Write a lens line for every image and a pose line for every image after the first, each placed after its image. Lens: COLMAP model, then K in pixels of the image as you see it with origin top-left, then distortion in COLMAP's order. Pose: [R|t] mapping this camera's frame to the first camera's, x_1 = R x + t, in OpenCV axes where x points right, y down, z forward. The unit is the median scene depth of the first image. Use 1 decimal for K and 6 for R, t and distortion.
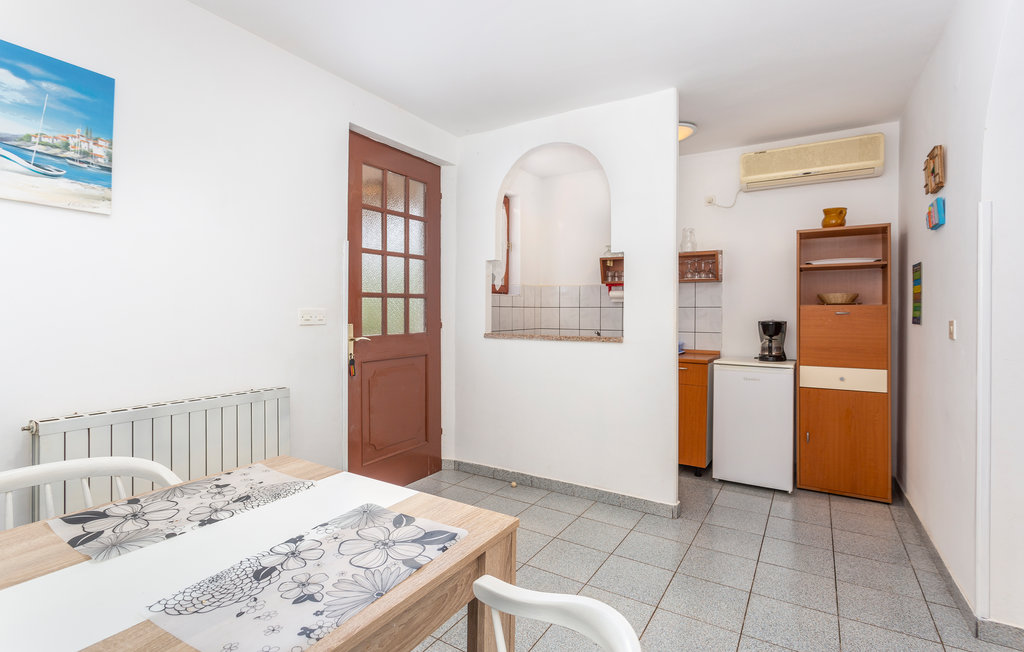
lens RADIAL K [[493.8, 0, 509.3], [0, 493.8, 321.4], [0, 0, 1]] dist [0.002766, 0.000162]
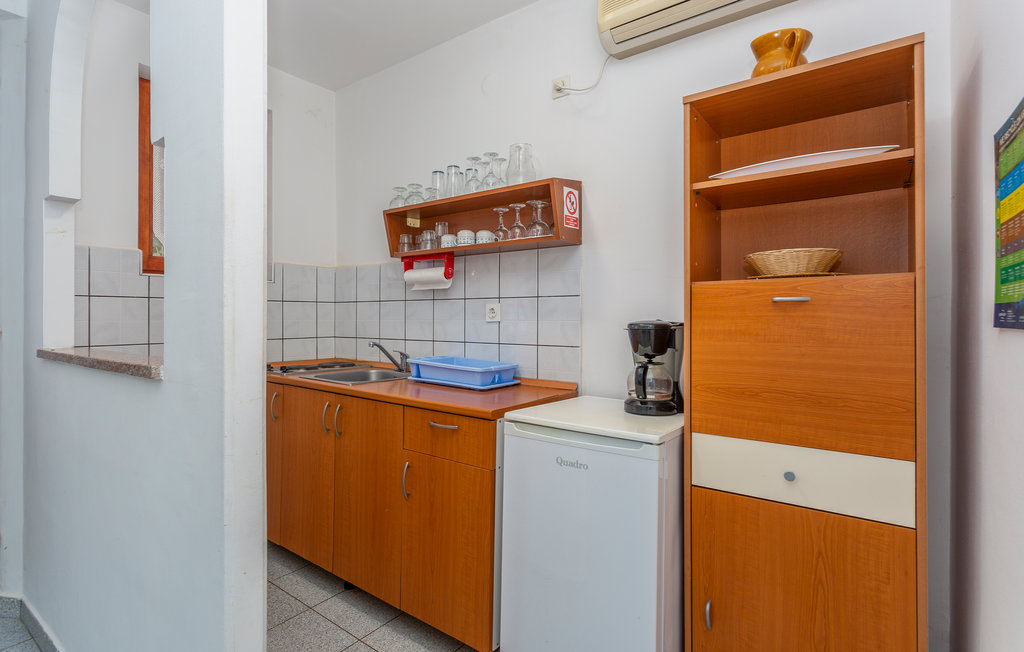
lens RADIAL K [[493.8, 0, 514.2], [0, 493.8, 323.6], [0, 0, 1]] dist [0.002766, 0.000162]
pose [[0.997052, -0.002483, -0.076693, 0.456373], [0.002036, 0.999981, -0.005900, 0.003198], [0.076706, 0.005727, 0.997037, 0.565652]]
